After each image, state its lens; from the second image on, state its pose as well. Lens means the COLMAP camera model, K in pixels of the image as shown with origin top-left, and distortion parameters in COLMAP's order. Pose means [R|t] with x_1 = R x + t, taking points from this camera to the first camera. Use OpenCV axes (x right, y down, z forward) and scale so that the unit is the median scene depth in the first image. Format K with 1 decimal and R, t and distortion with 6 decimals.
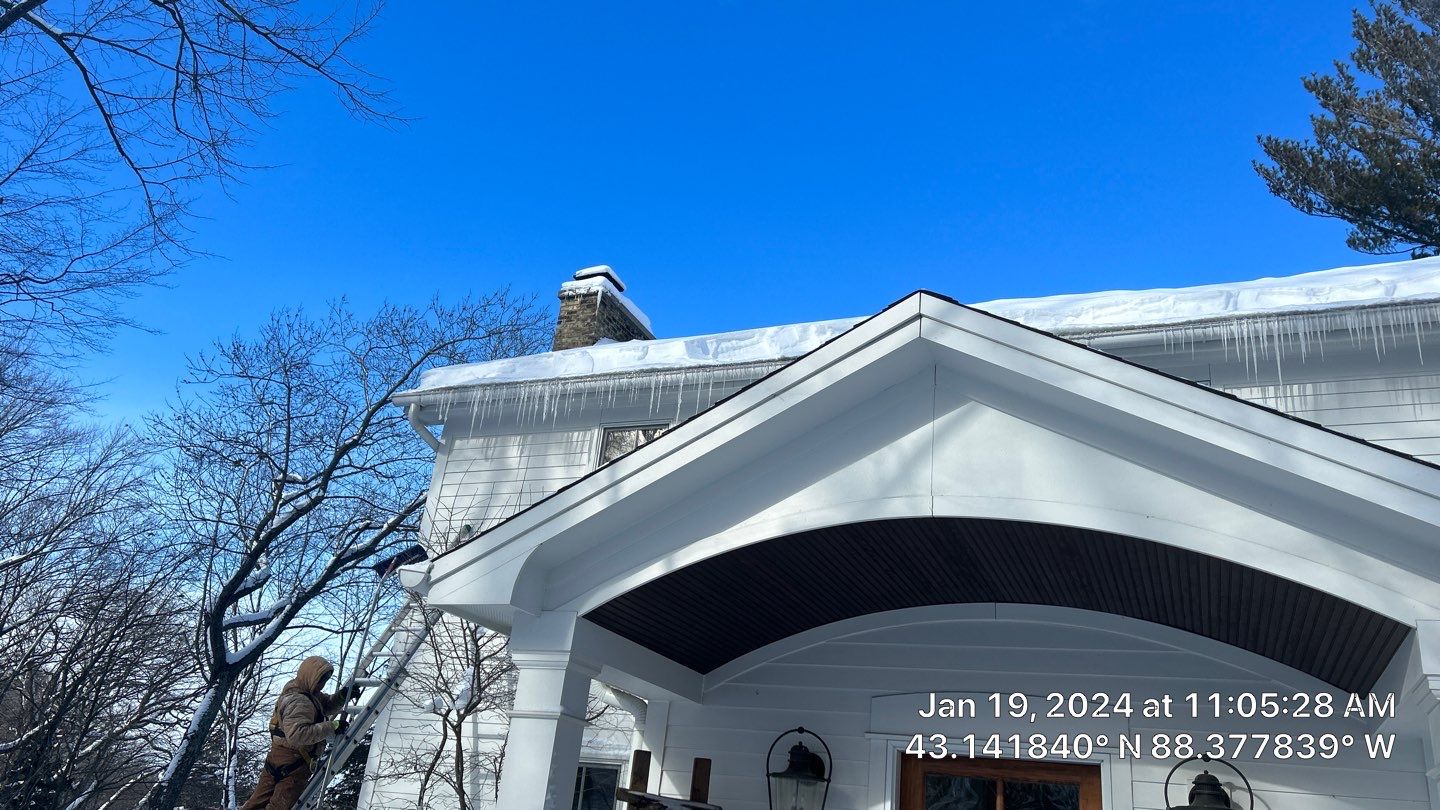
lens RADIAL K [[1075.7, 0, 691.4], [0, 1075.7, 411.8], [0, 0, 1]] dist [0.083394, -0.094693]
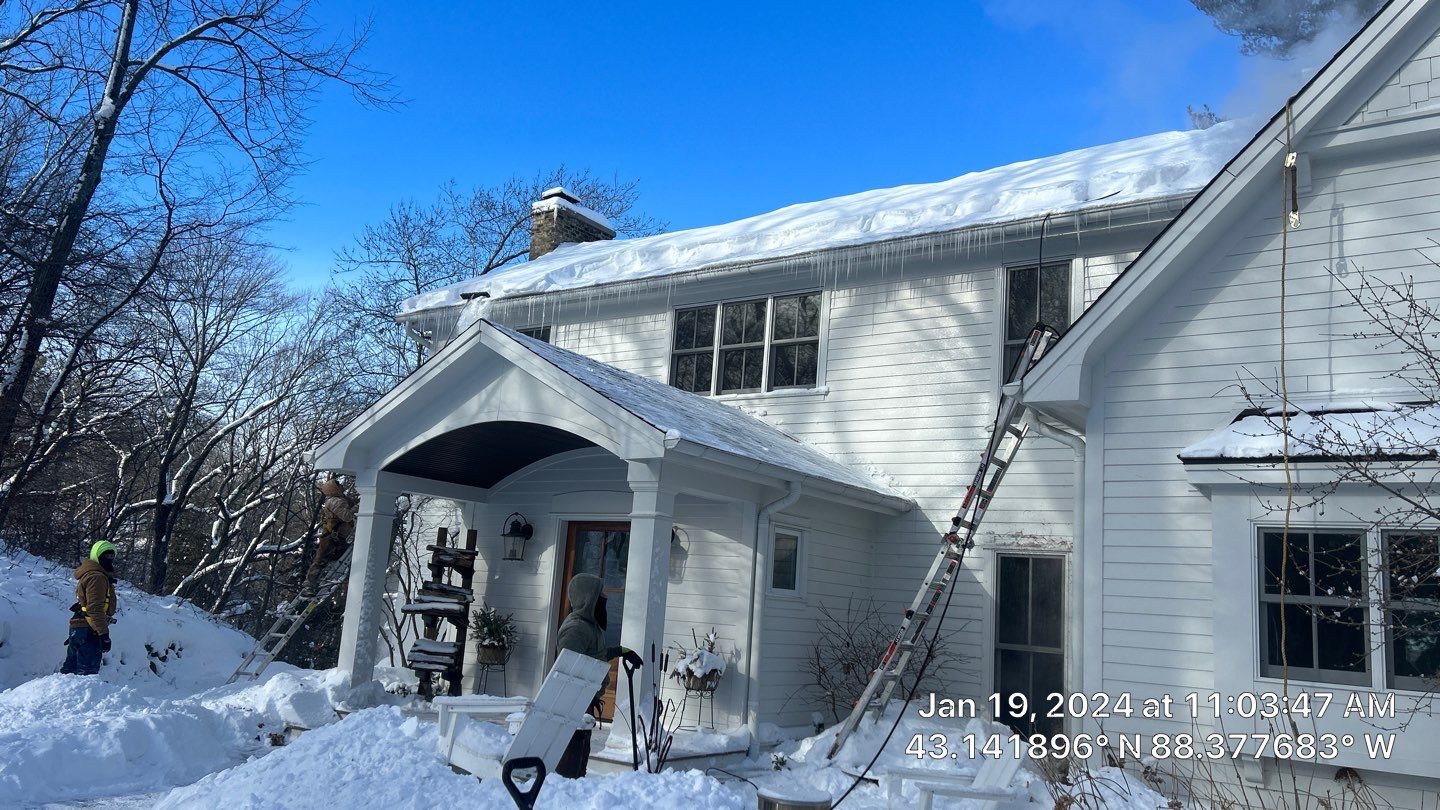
lens RADIAL K [[1075.7, 0, 691.4], [0, 1075.7, 411.8], [0, 0, 1]] dist [0.083394, -0.094693]
pose [[0.975657, -0.073723, -0.206537, 0.348224], [0.112937, 0.976220, 0.185040, -0.093760], [0.187983, -0.203861, 0.960782, -0.343866]]
